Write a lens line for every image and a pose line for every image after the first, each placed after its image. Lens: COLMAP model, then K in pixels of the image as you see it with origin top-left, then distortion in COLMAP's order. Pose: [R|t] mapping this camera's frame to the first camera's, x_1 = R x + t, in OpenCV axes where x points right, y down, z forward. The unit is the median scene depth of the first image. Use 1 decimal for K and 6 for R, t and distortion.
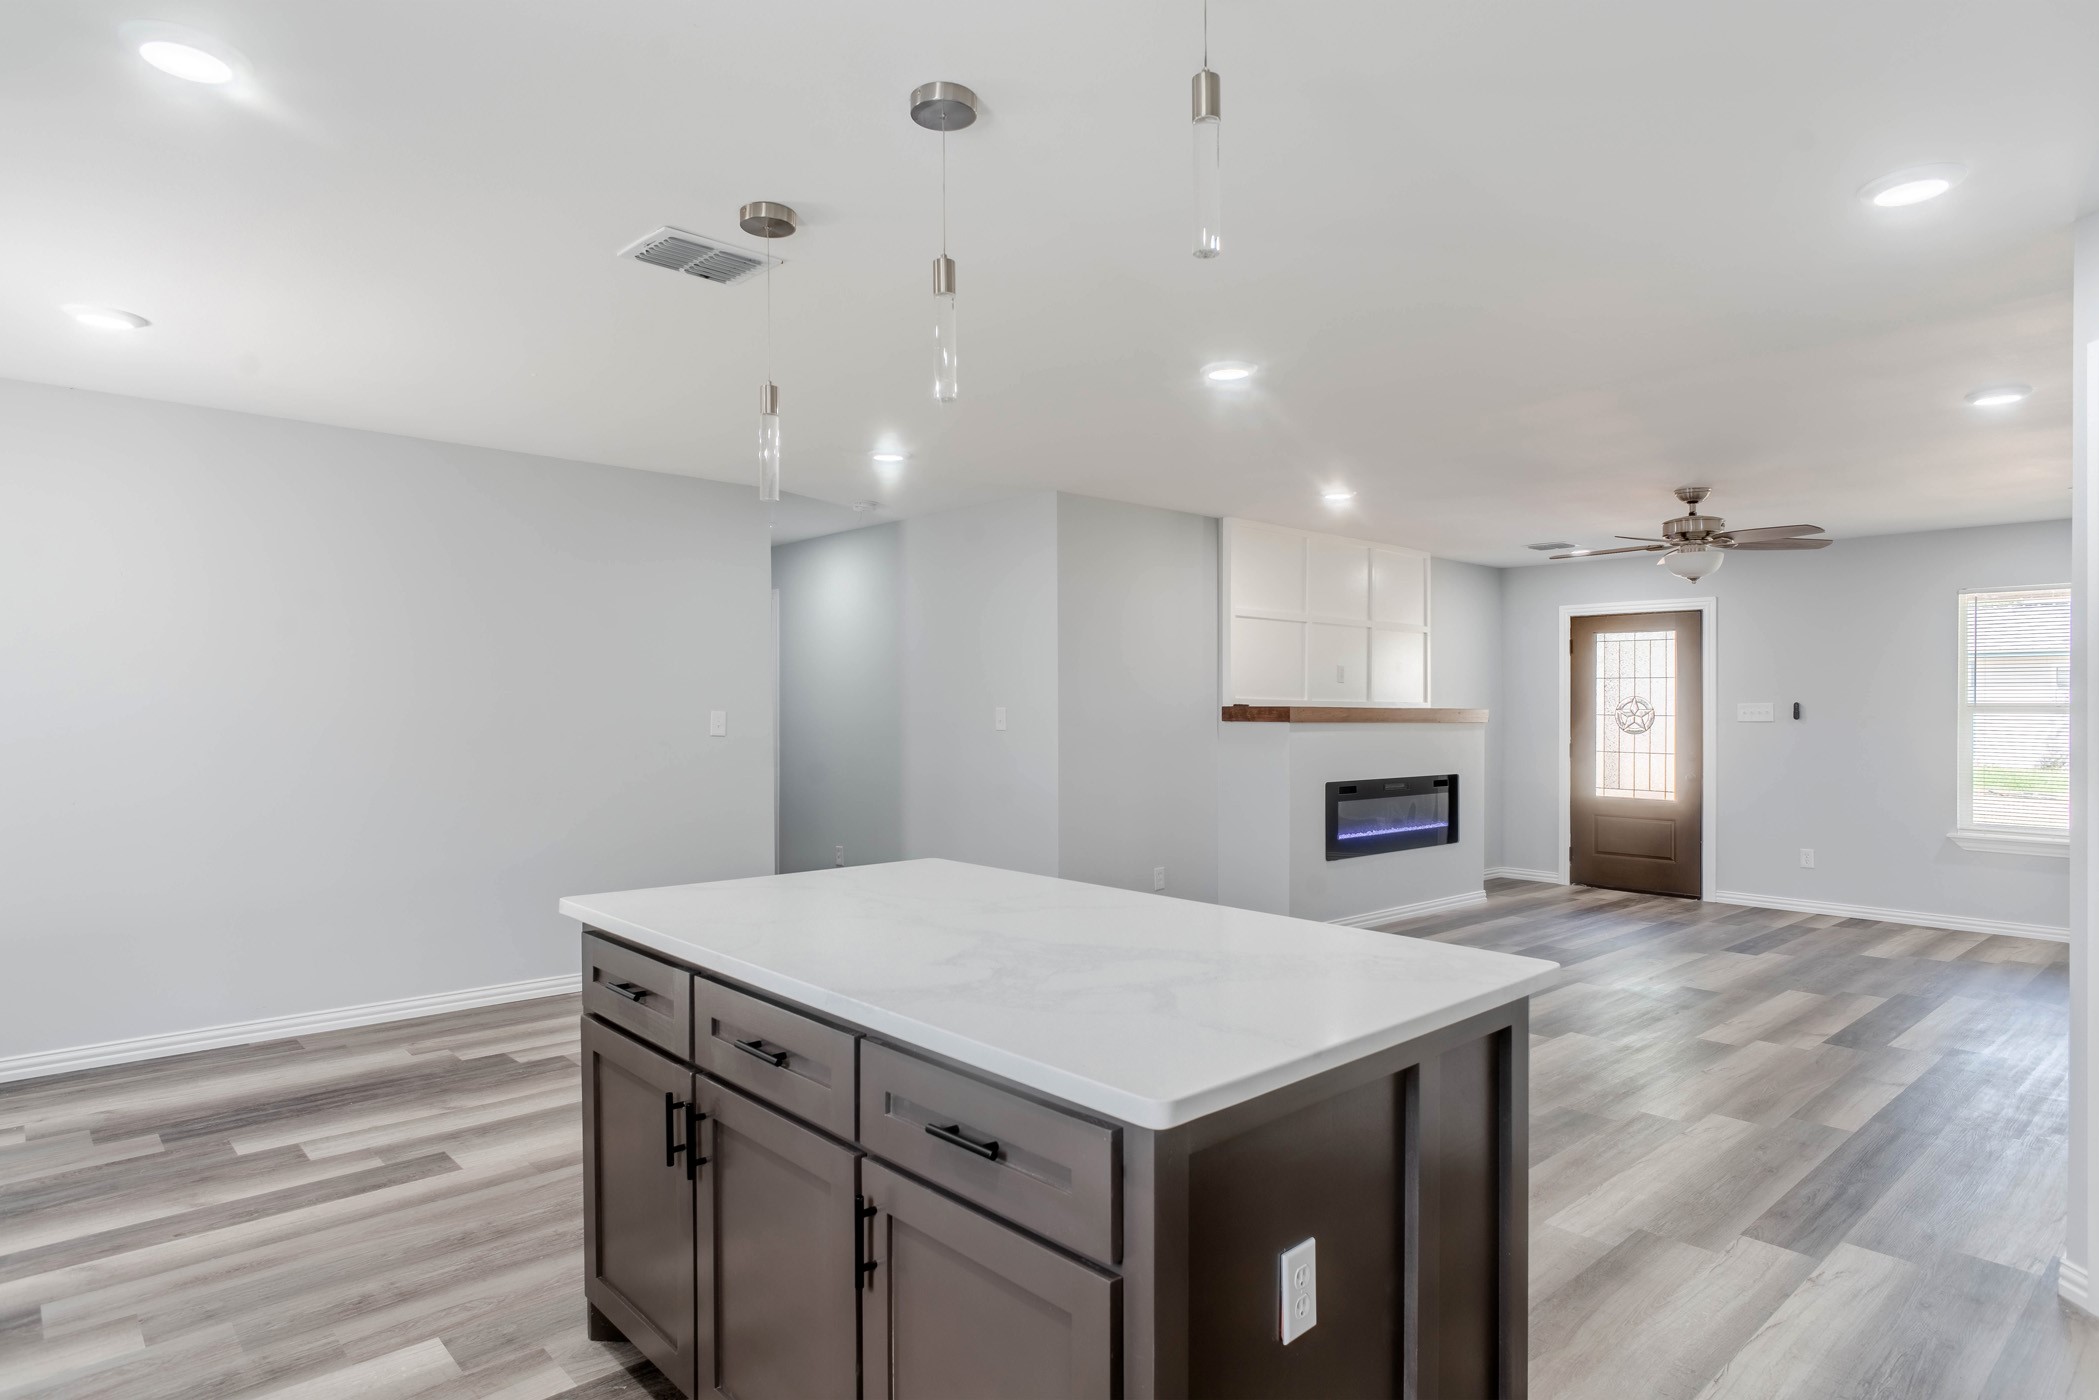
lens RADIAL K [[1179.1, 0, 1013.3], [0, 1179.1, 713.3], [0, 0, 1]] dist [-0.029552, 0.024509]
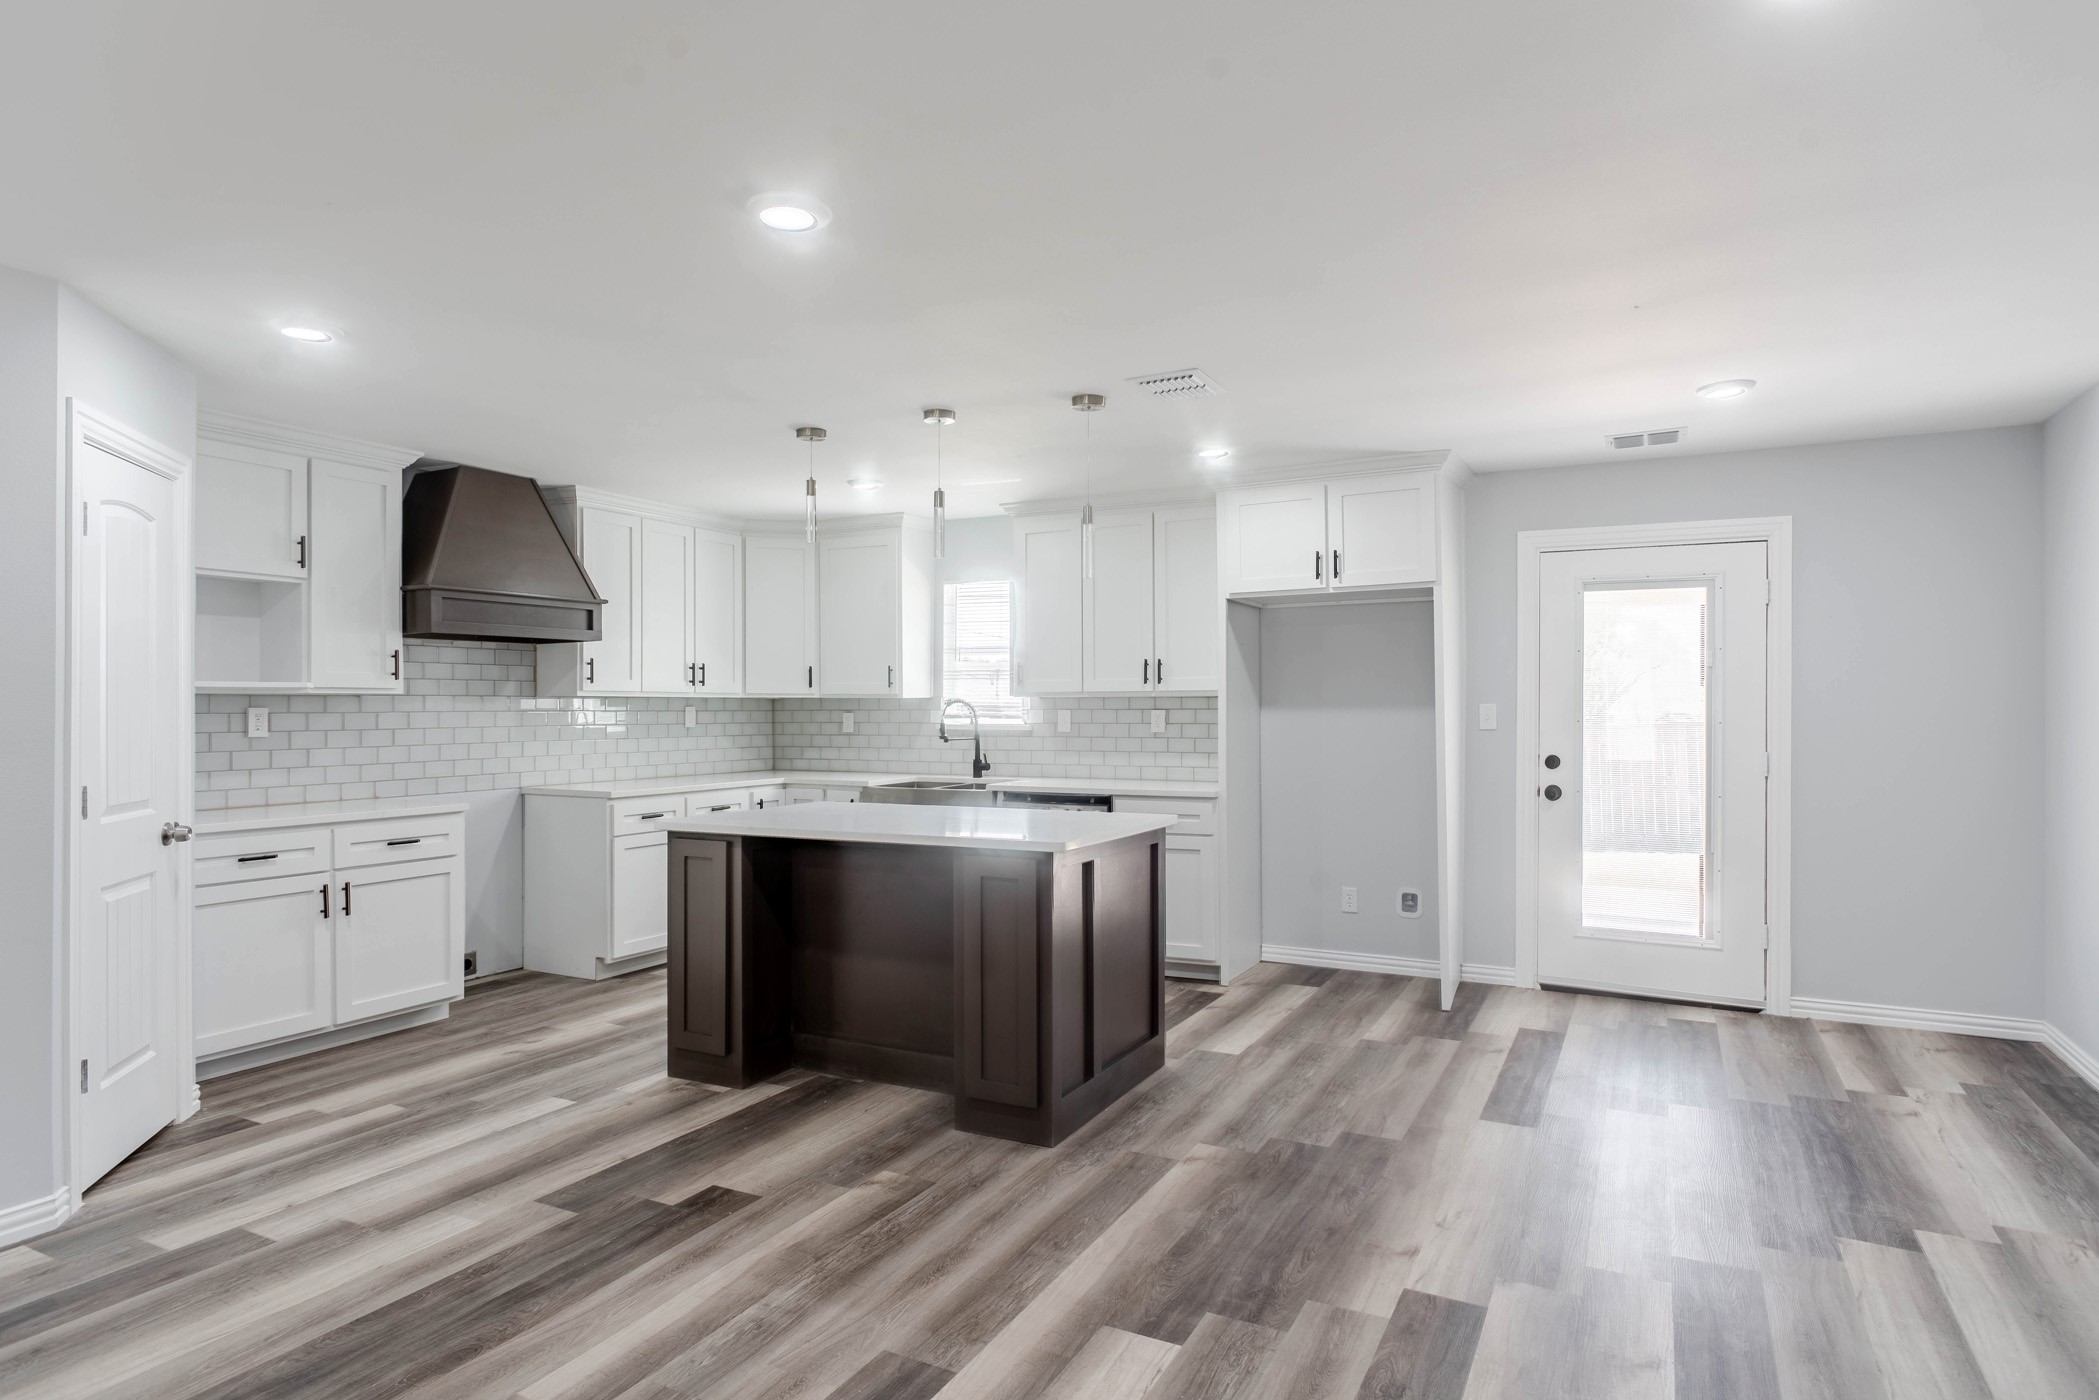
lens RADIAL K [[1179.1, 0, 1013.3], [0, 1179.1, 713.3], [0, 0, 1]] dist [-0.029552, 0.024509]
pose [[-0.936700, -0.005958, -0.350082, 0.174332], [-0.011471, 0.999841, 0.013676, -0.006923], [0.349945, 0.016826, -0.936619, 0.942253]]
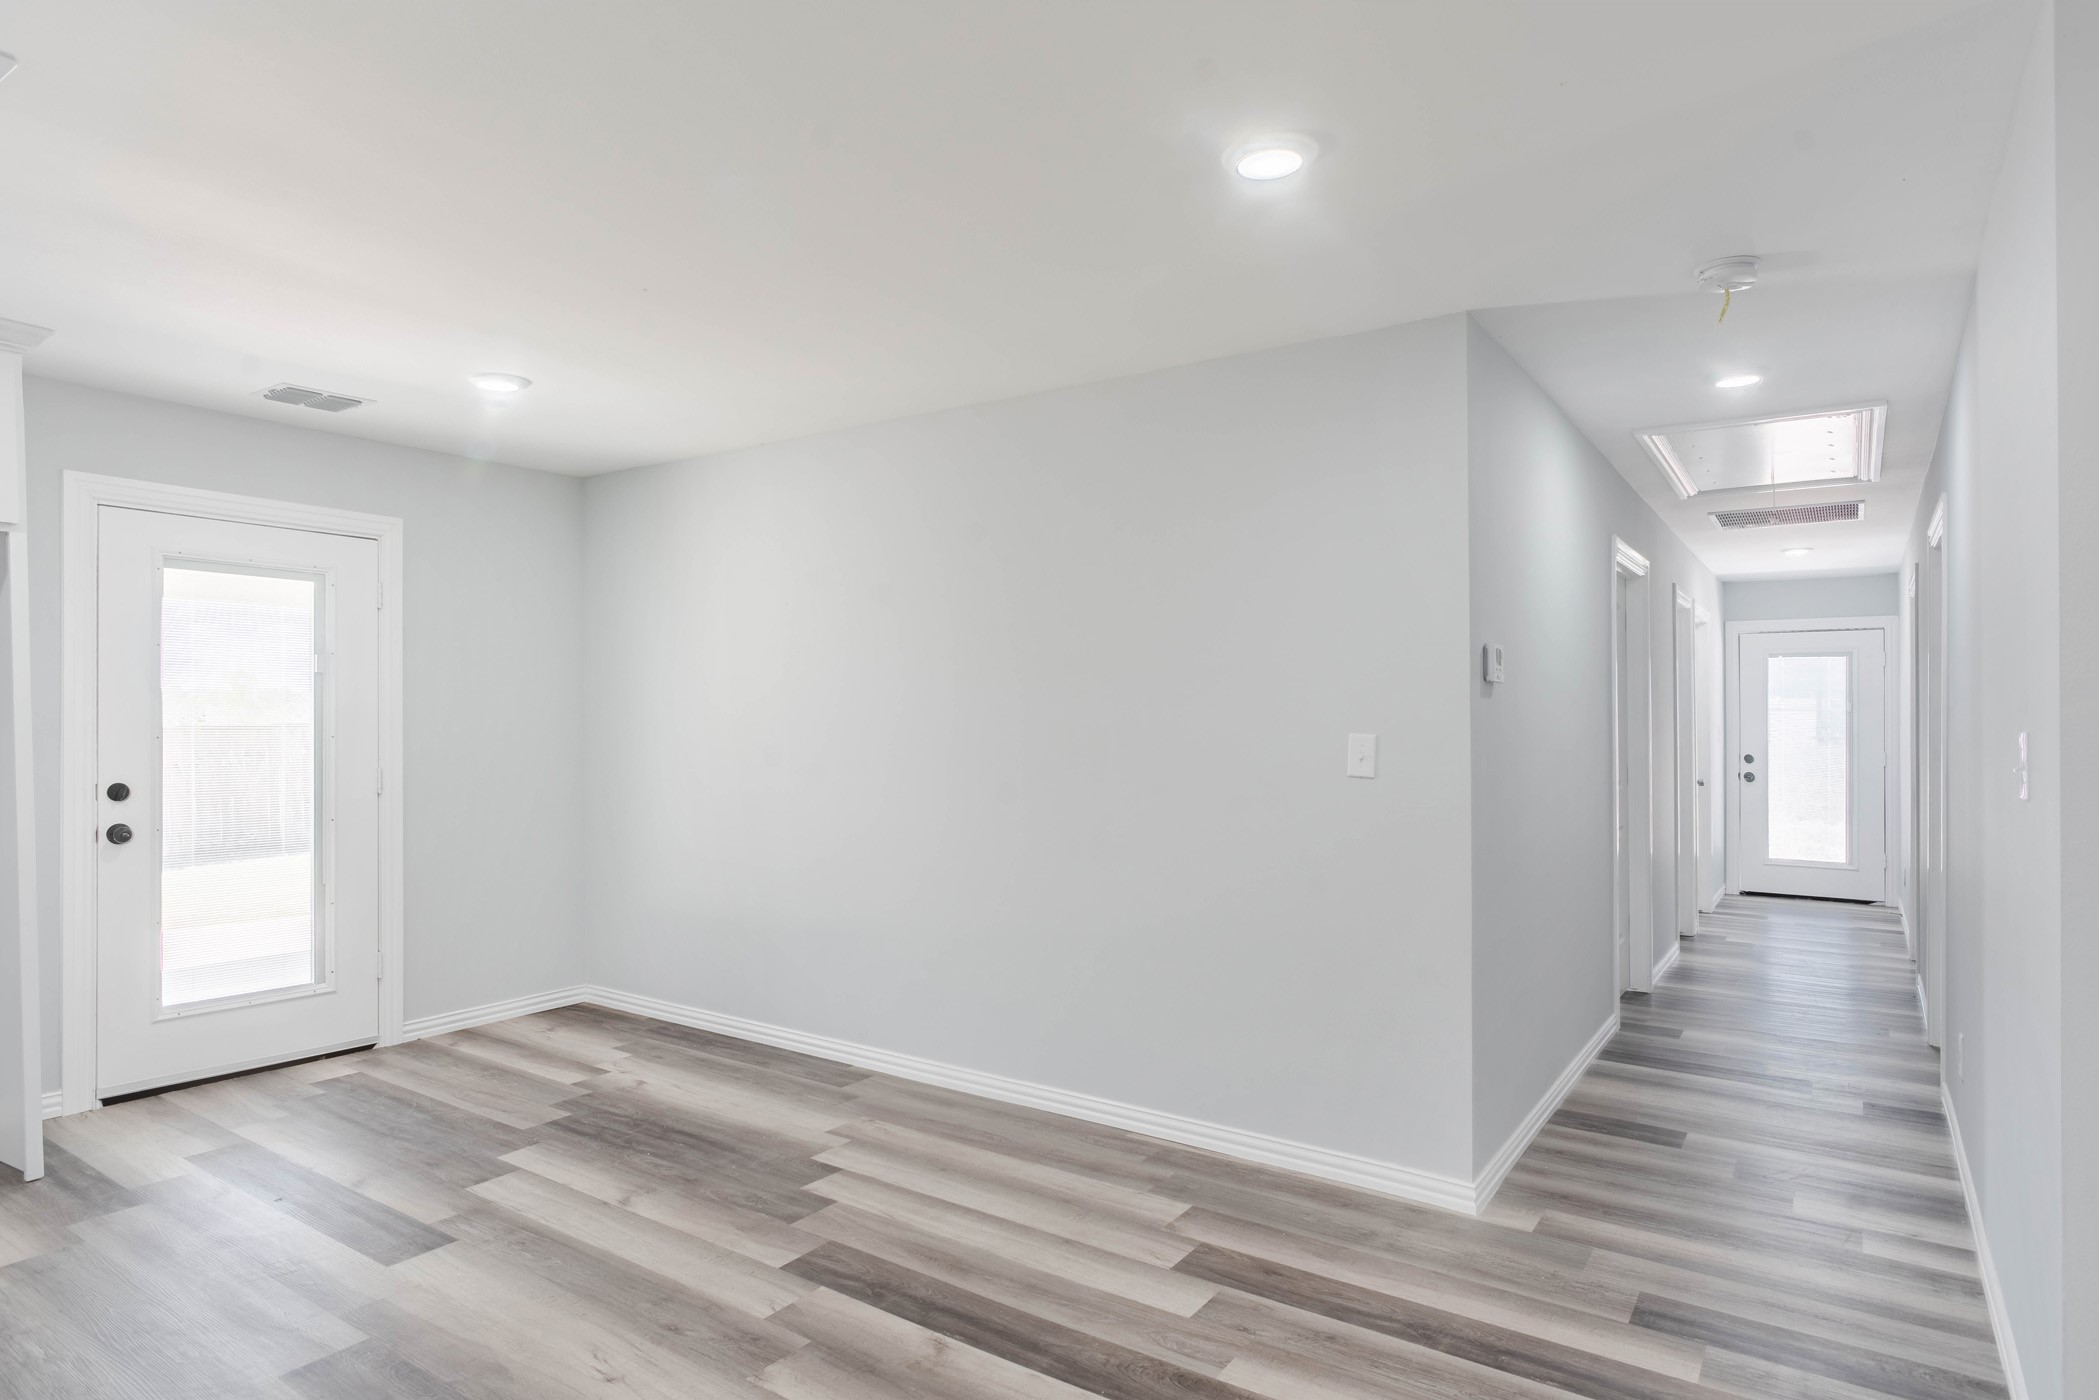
lens RADIAL K [[1174.0, 0, 1053.2], [0, 1174.0, 713.4], [0, 0, 1]] dist [-0.004279, 0.011599]
pose [[0.239059, -0.011521, -0.970937, 0.239794], [-0.008044, 0.999872, -0.013844, -0.002597], [0.970972, 0.011120, 0.238936, 0.625079]]
